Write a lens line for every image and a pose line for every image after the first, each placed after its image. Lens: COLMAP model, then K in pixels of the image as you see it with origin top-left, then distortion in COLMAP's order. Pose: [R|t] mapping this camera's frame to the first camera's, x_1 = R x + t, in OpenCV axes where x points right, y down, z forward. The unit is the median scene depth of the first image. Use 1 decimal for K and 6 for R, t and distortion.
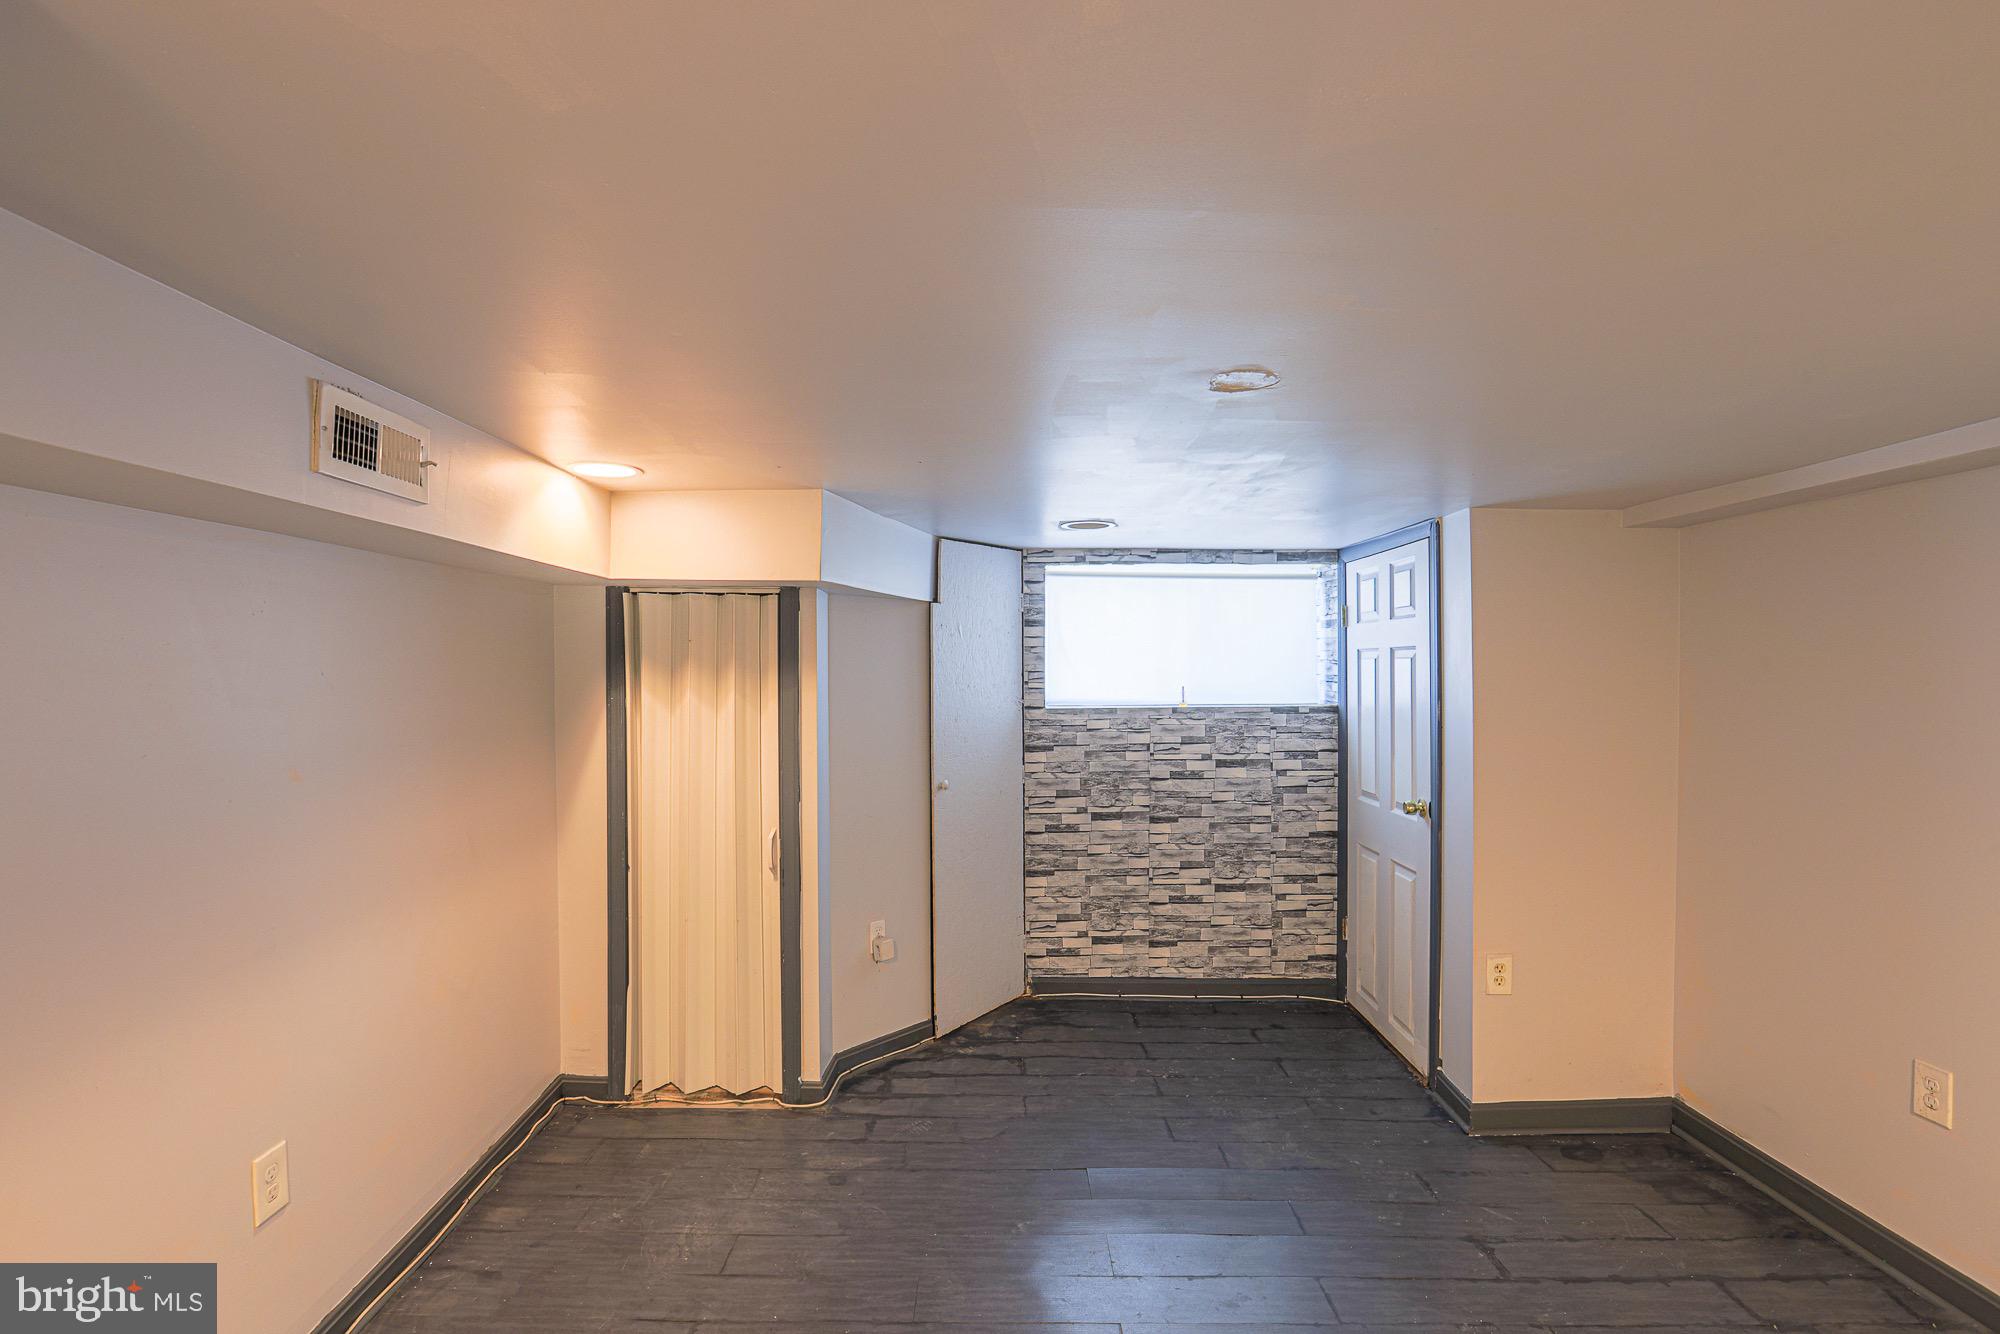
lens RADIAL K [[937.9, 0, 1000.0], [0, 937.9, 671.9], [0, 0, 1]] dist [-0.056819, 0.023961]
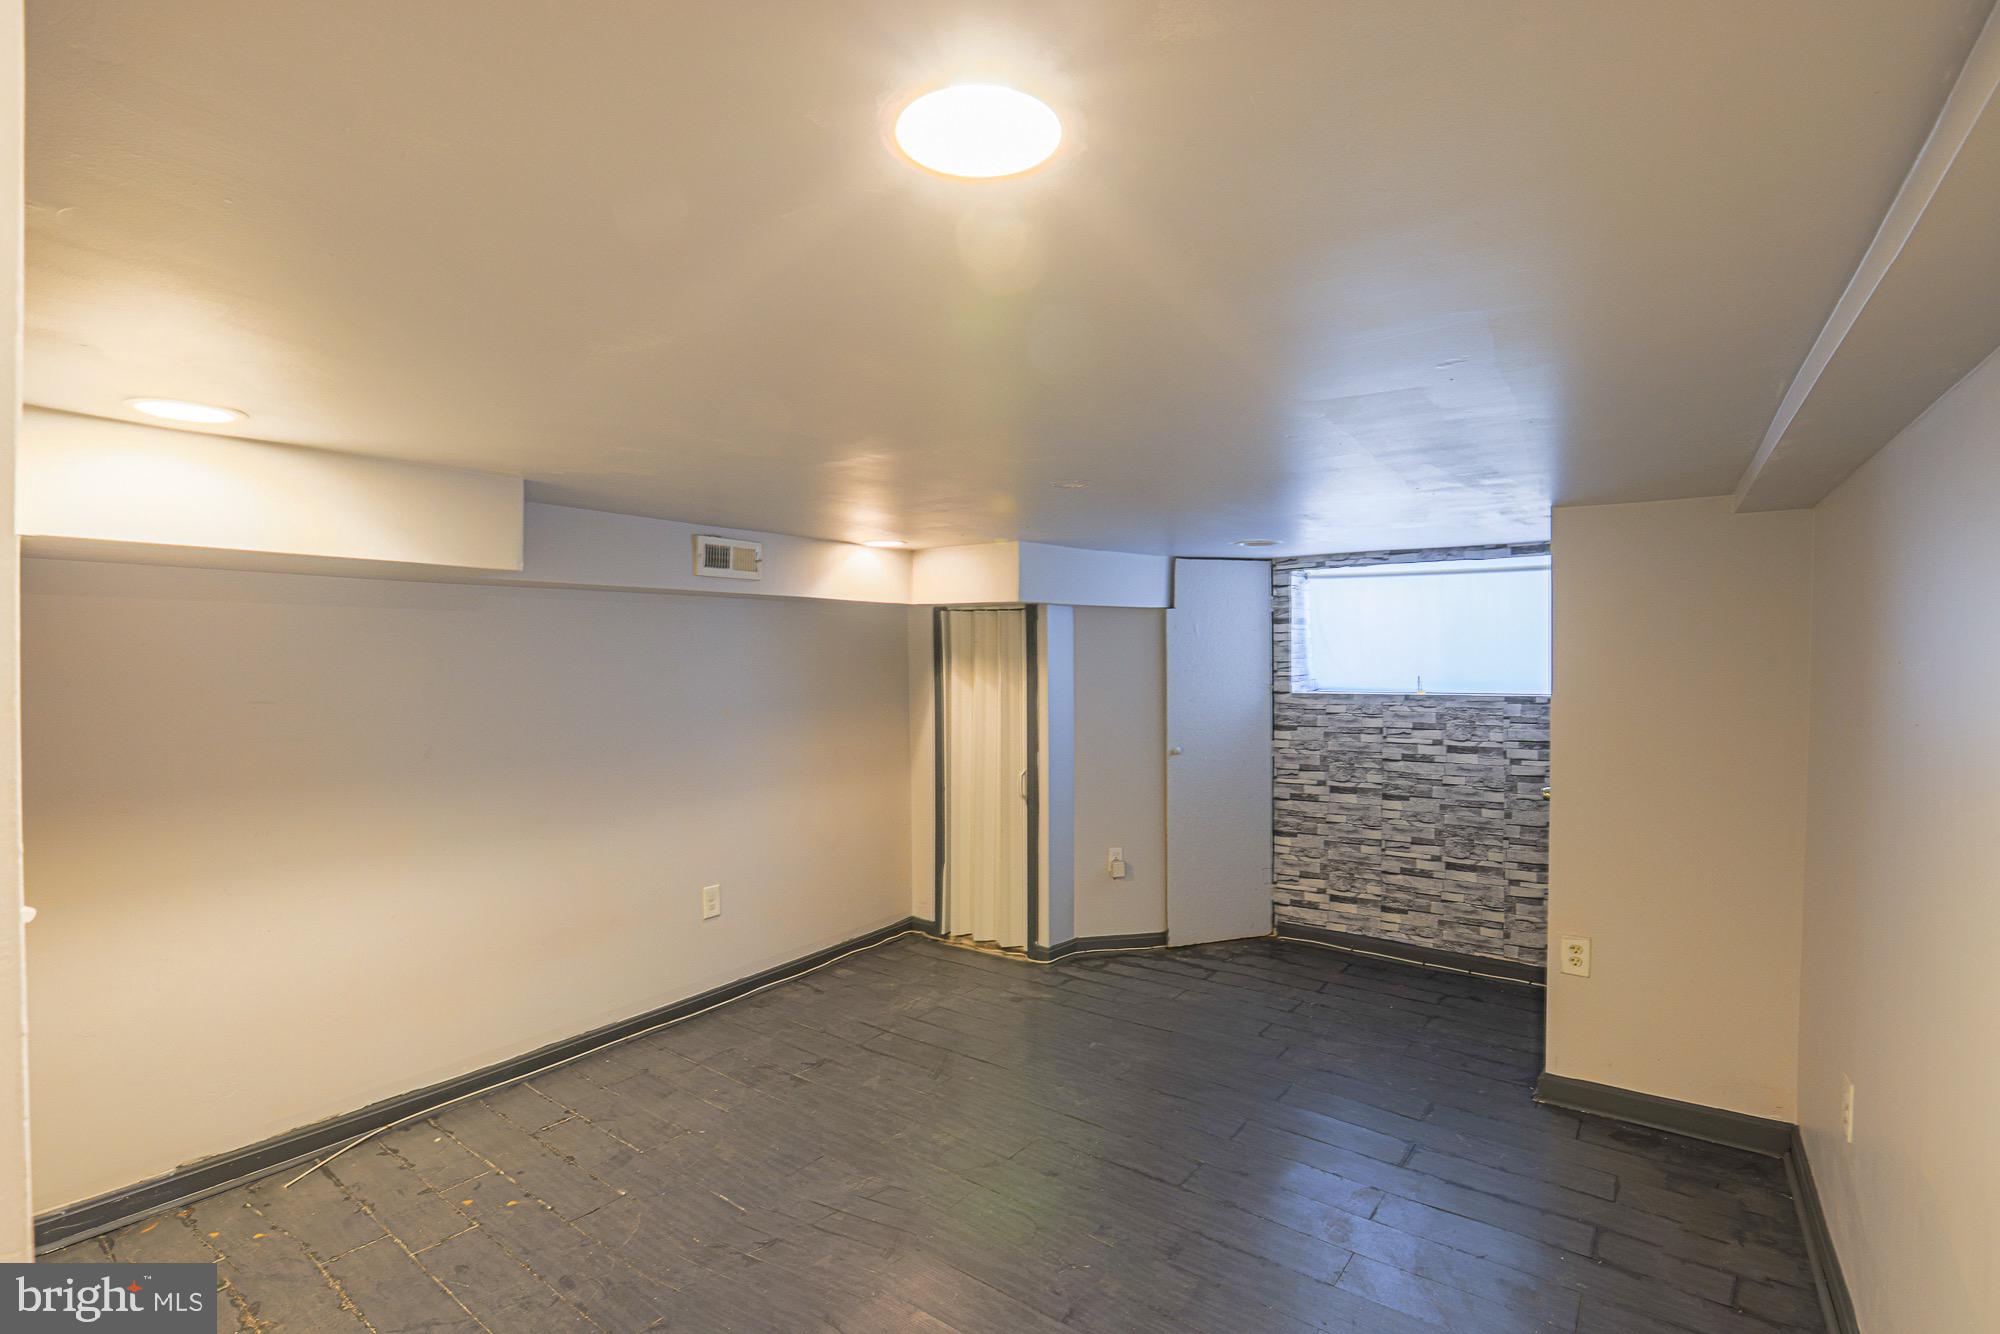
lens RADIAL K [[937.9, 0, 1000.0], [0, 937.9, 671.9], [0, 0, 1]] dist [-0.056819, 0.023961]
pose [[0.804478, 0.007950, -0.593929, 0.448132], [-0.000850, 0.999925, 0.012233, -0.002312], [0.593981, -0.009337, 0.804425, -0.151861]]
